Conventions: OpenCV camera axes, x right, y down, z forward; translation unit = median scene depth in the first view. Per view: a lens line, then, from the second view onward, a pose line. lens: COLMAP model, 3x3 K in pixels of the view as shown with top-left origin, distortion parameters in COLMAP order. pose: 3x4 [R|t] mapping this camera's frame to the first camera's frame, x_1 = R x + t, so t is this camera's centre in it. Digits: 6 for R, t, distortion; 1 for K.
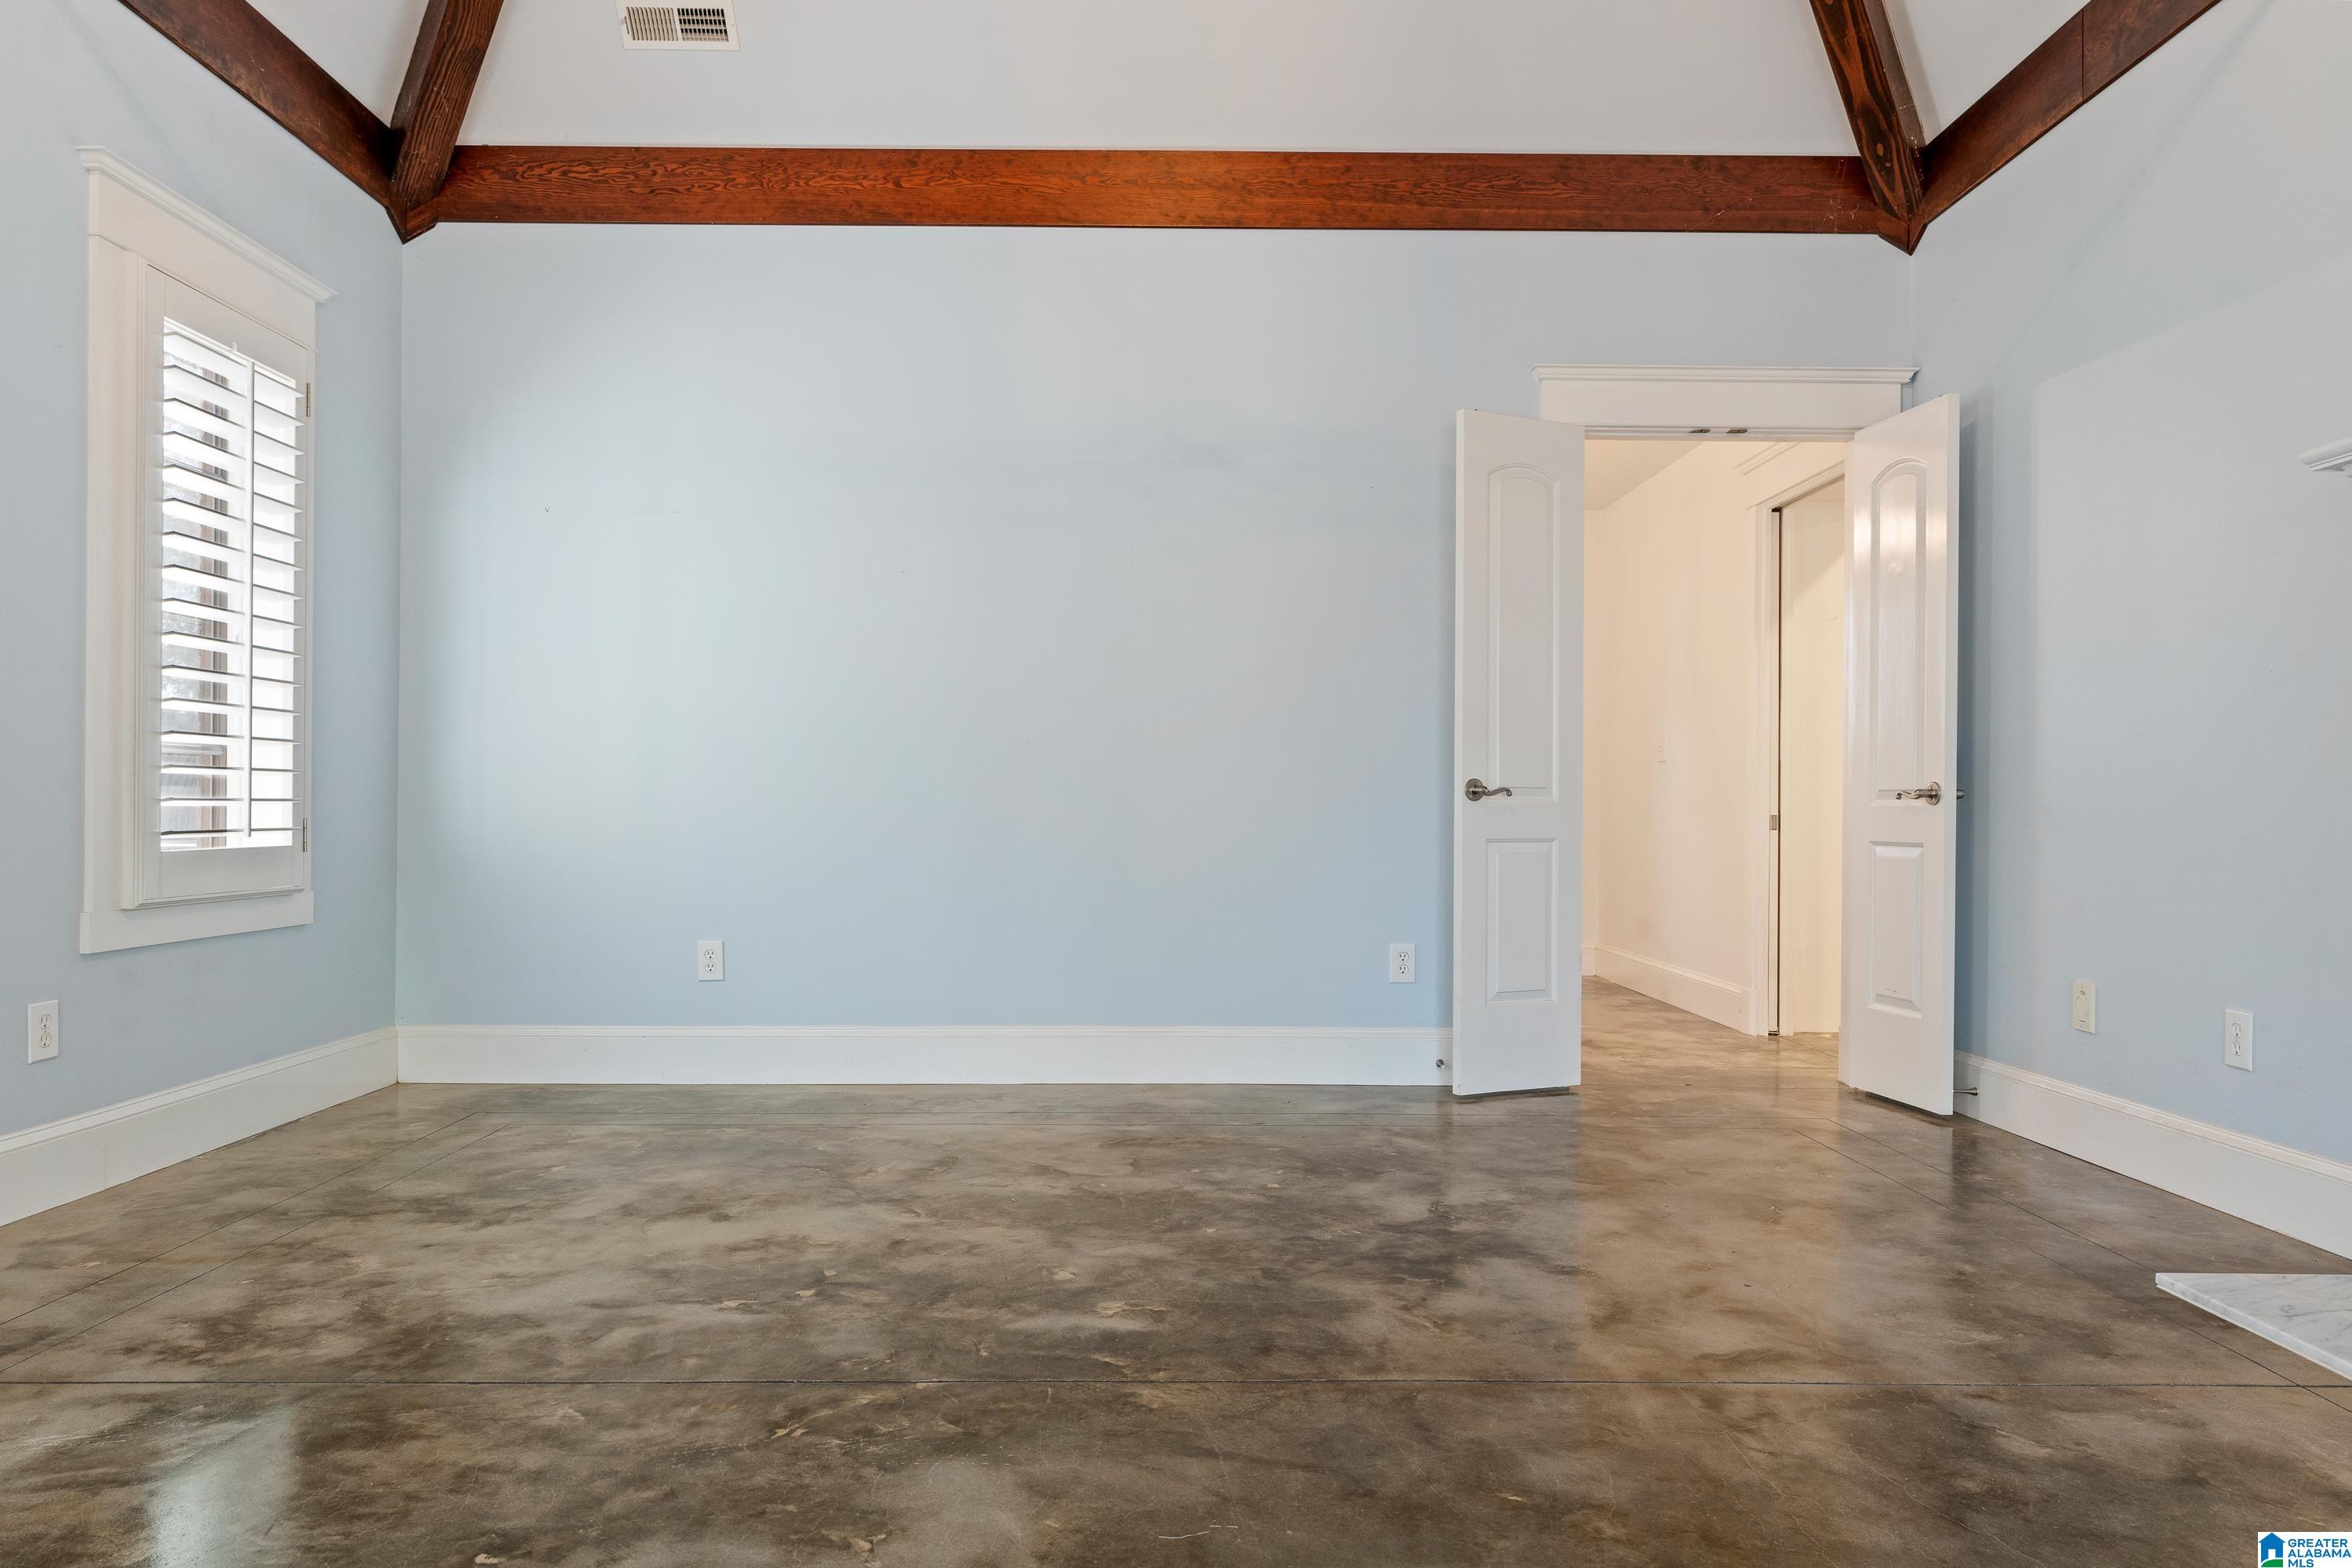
lens RADIAL K [[1525.0, 0, 1179.1], [0, 1525.0, 807.4], [0, 0, 1]] dist [-0.001089, 0.000581]
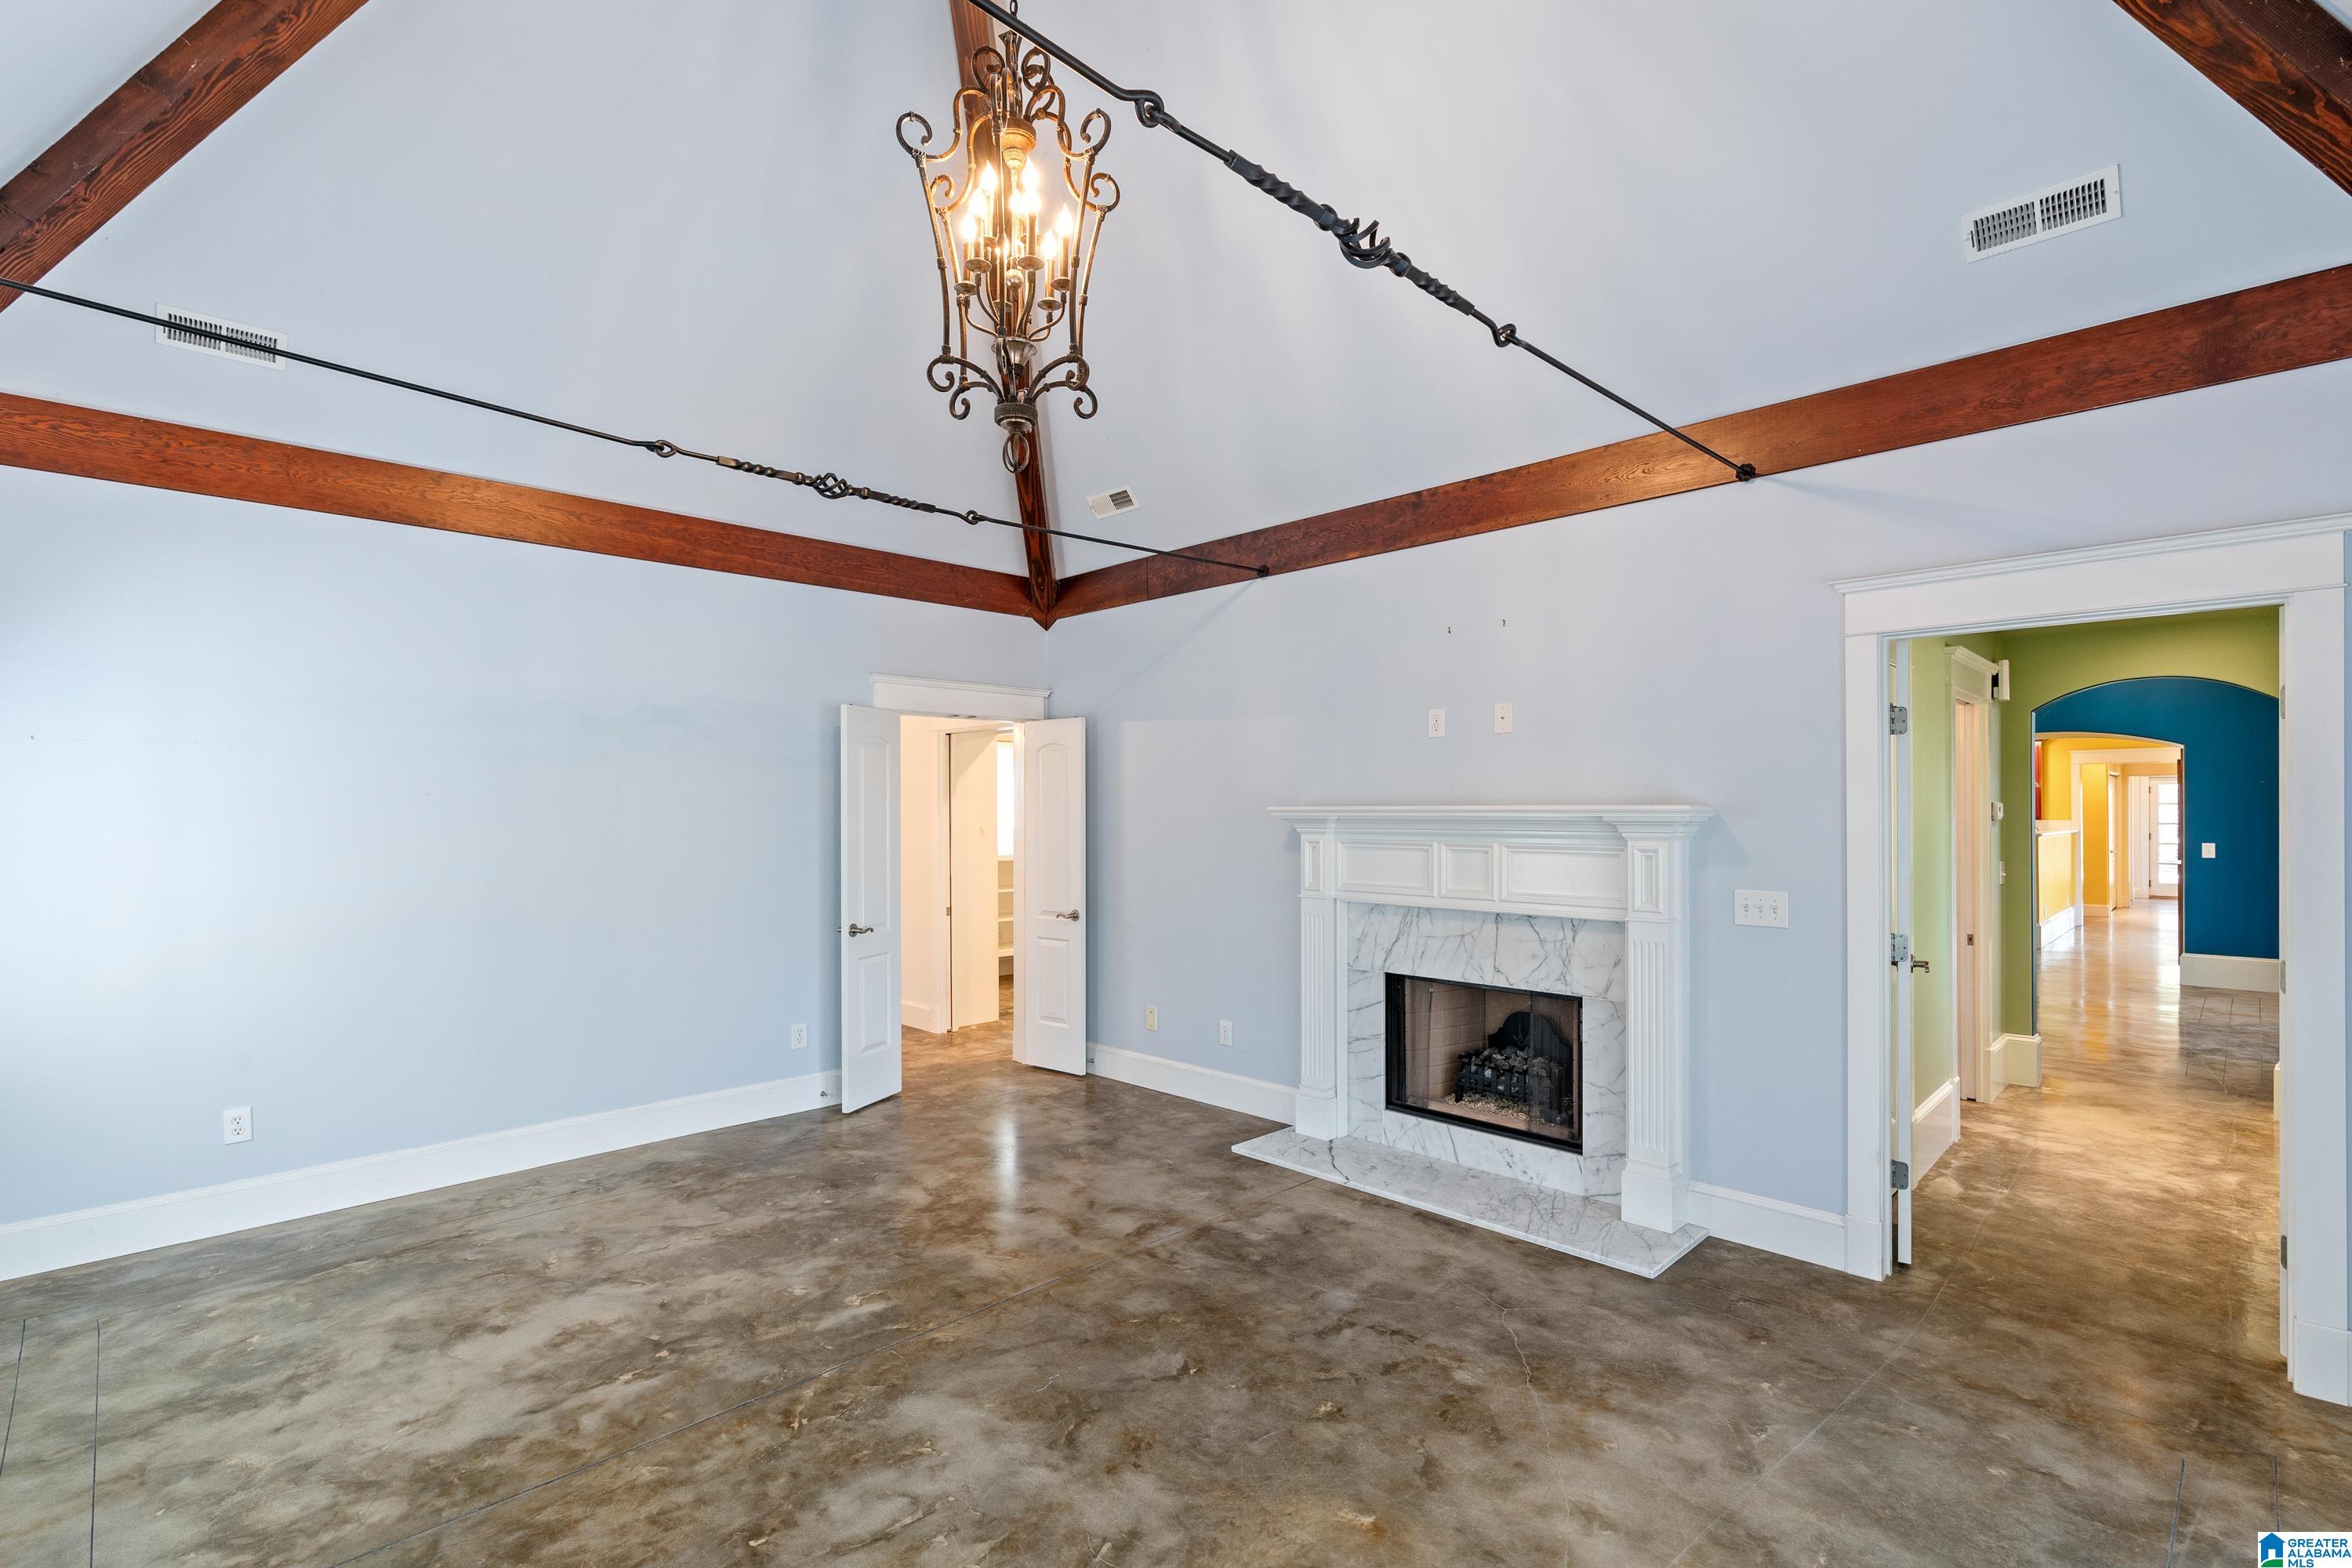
lens RADIAL K [[1077.7, 0, 1185.1], [0, 1077.7, 803.2], [0, 0, 1]] dist [-0.009600, 0.002117]
pose [[0.712437, -0.004614, 0.701721, -0.570858], [0.006421, 0.999979, 0.000055, -0.224889], [-0.701707, 0.004466, 0.712452, -0.161079]]
